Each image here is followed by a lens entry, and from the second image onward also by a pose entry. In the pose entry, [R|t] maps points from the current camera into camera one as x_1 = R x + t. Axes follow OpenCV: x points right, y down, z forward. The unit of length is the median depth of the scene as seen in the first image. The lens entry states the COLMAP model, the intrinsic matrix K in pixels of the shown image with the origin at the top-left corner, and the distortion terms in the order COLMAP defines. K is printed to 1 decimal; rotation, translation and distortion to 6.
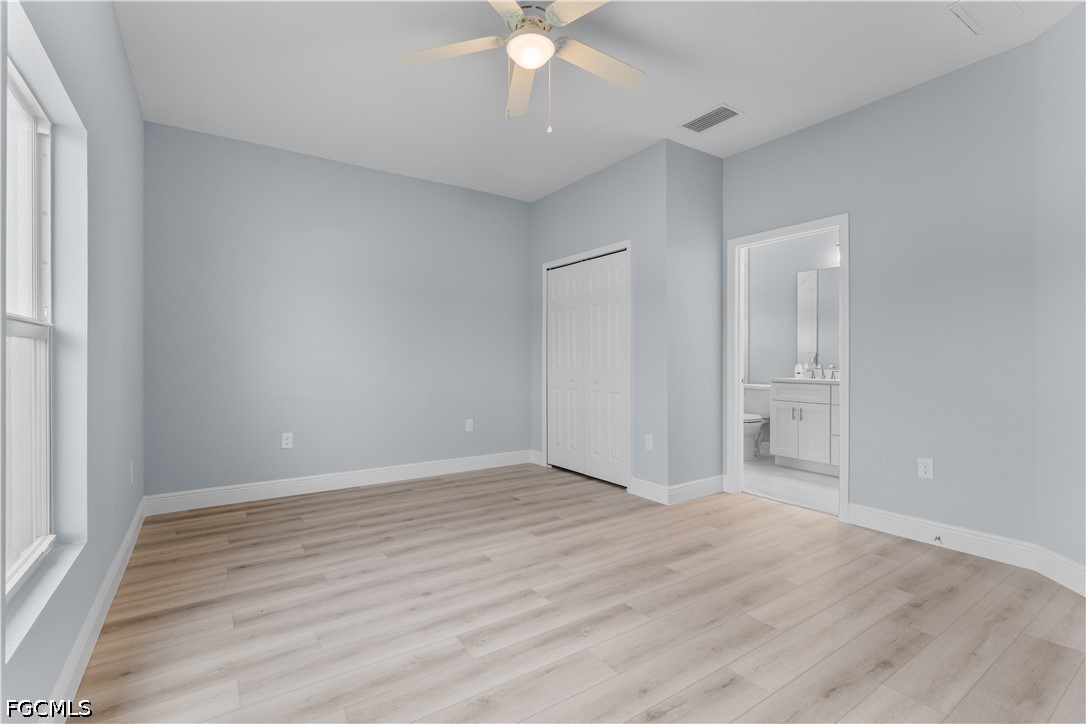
lens RADIAL K [[496.5, 0, 546.9], [0, 496.5, 362.8], [0, 0, 1]] dist [-0.007439, 0.002054]
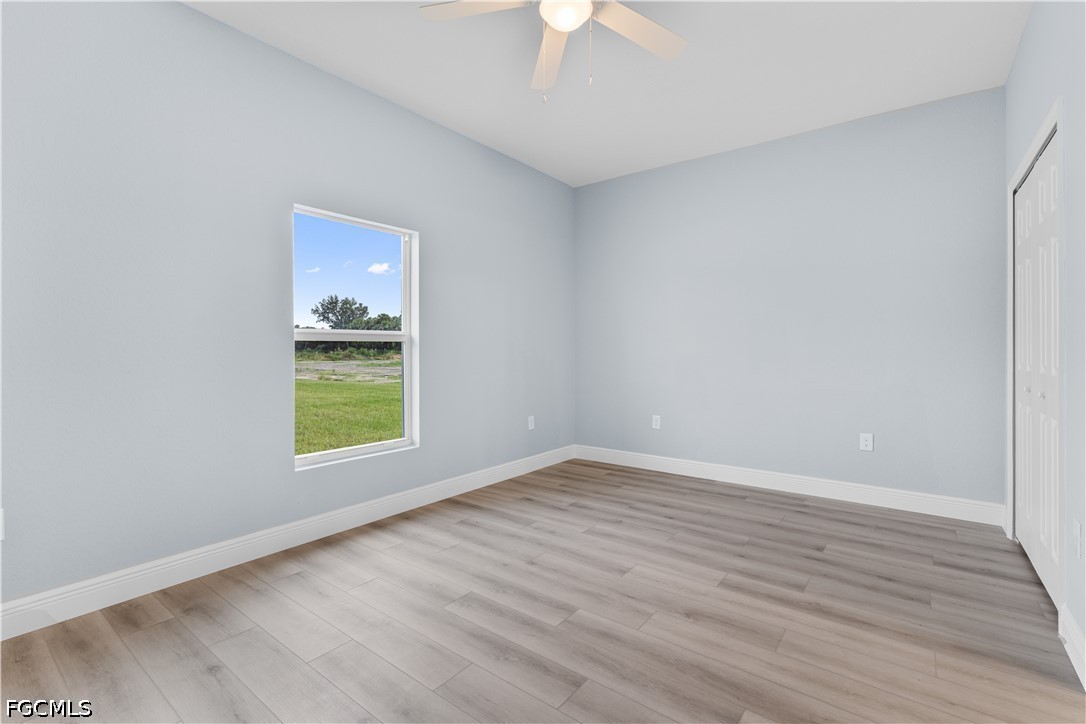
lens RADIAL K [[496.5, 0, 544.4], [0, 496.5, 354.4], [0, 0, 1]] dist [-0.007439, 0.002054]
pose [[0.295154, 0.005476, -0.955434, 0.630860], [-0.004837, 0.999979, 0.004237, -0.003350], [0.955437, 0.003371, 0.295174, 0.537087]]
